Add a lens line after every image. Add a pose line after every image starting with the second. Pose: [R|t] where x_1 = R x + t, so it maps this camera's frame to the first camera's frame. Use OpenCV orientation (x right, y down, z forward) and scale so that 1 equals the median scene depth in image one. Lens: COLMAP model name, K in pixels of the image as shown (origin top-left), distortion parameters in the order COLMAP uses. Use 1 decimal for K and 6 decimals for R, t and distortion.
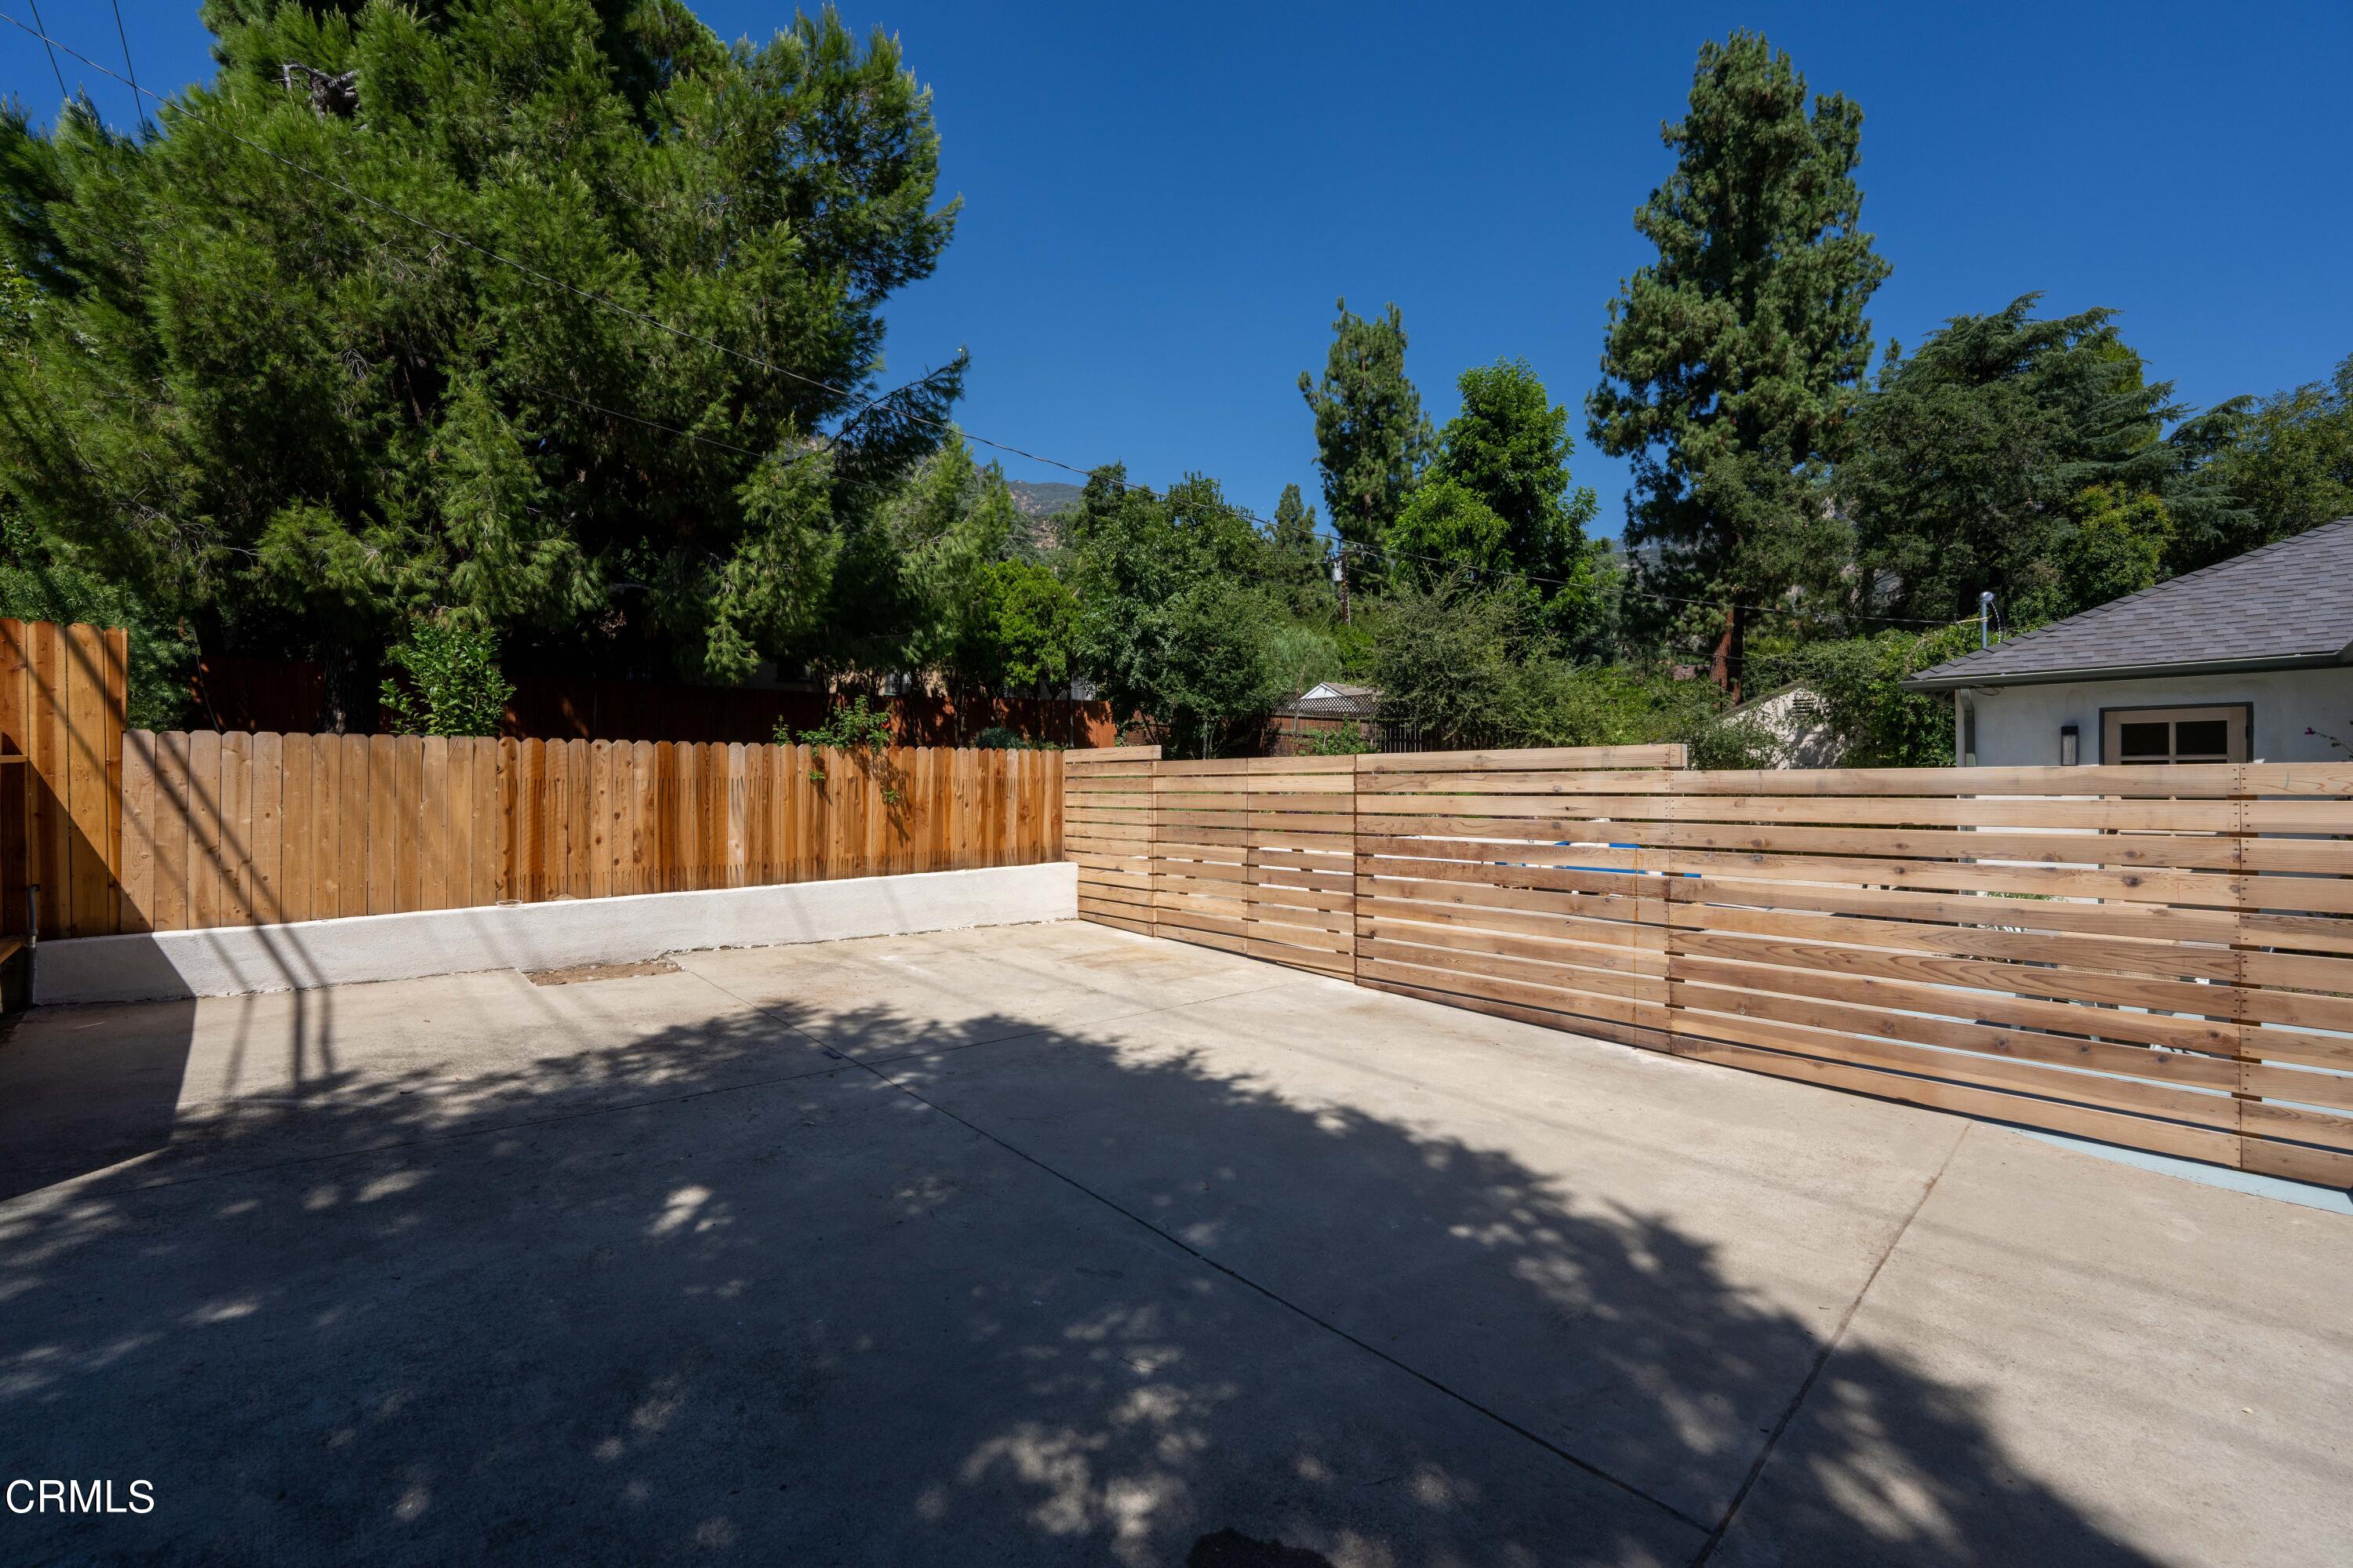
lens RADIAL K [[949.2, 0, 1181.3], [0, 949.2, 783.3], [0, 0, 1]] dist [-0.007043, -0.000735]
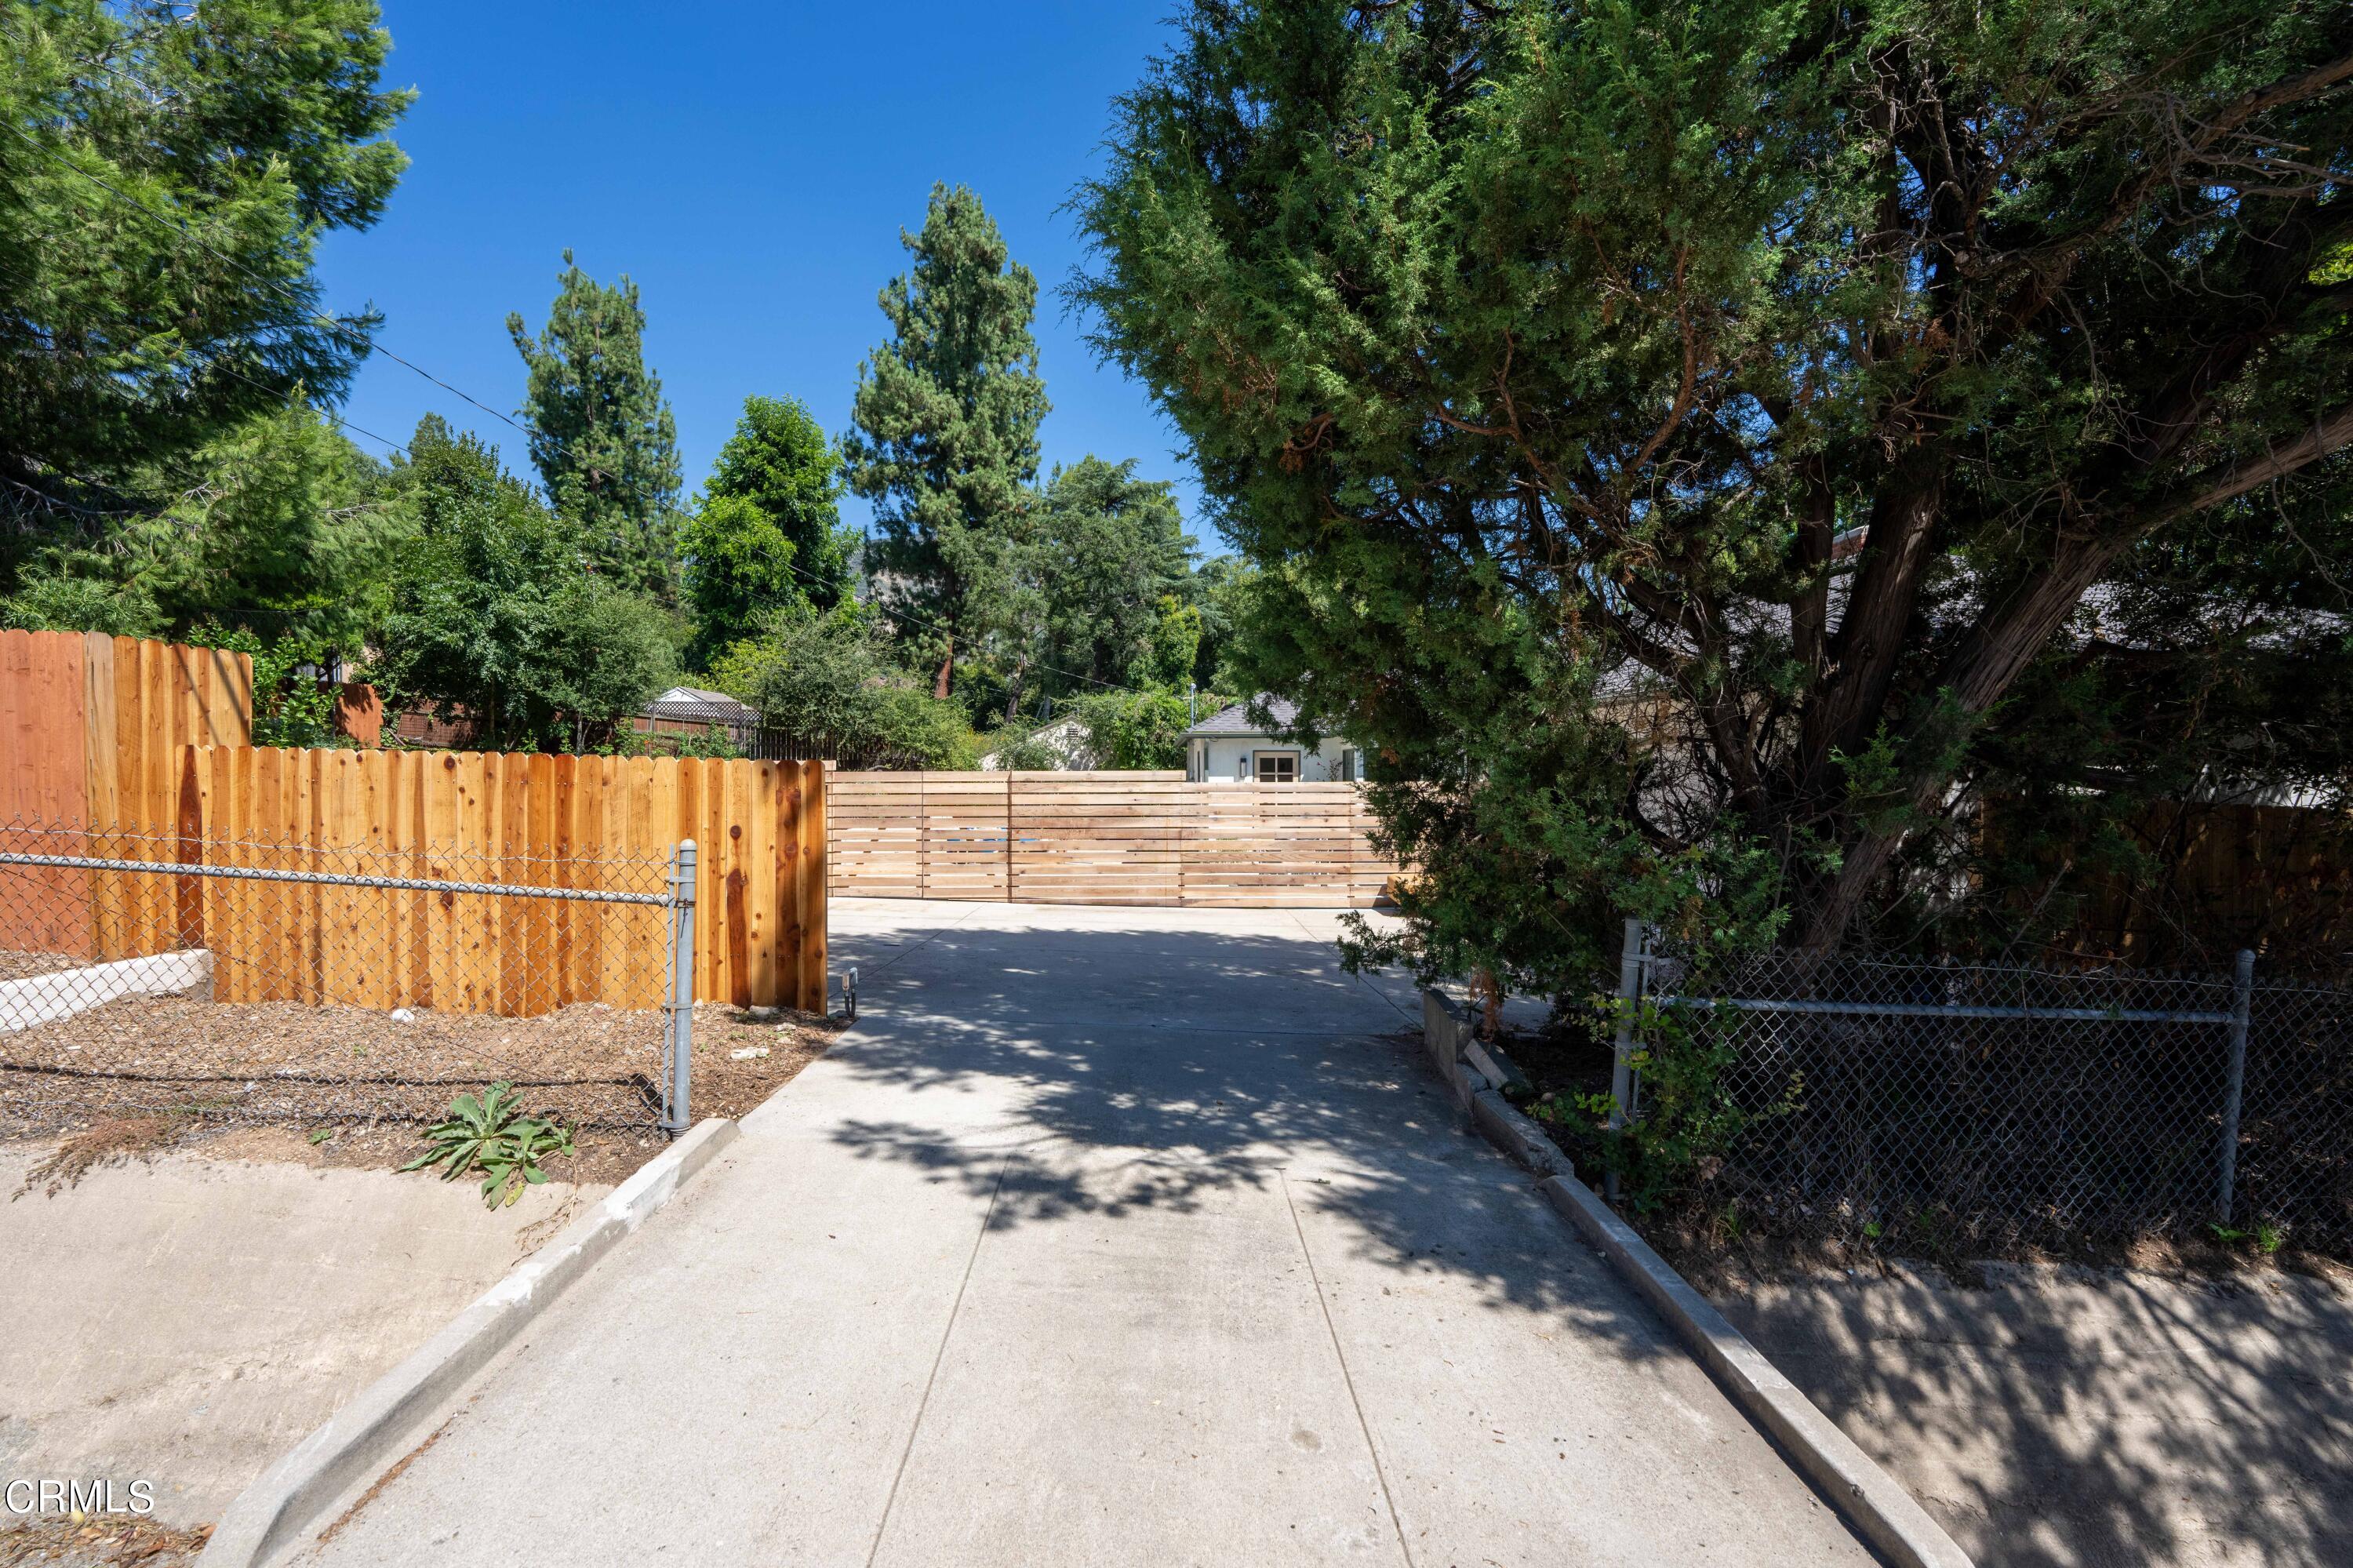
lens RADIAL K [[949.2, 0, 1174.1], [0, 949.2, 784.6], [0, 0, 1]] dist [-0.007043, -0.000735]
pose [[0.674086, -0.003076, 0.738646, -0.167862], [-0.001844, 0.999981, 0.005847, -0.003080], [-0.738650, -0.005304, 0.674068, -0.074136]]
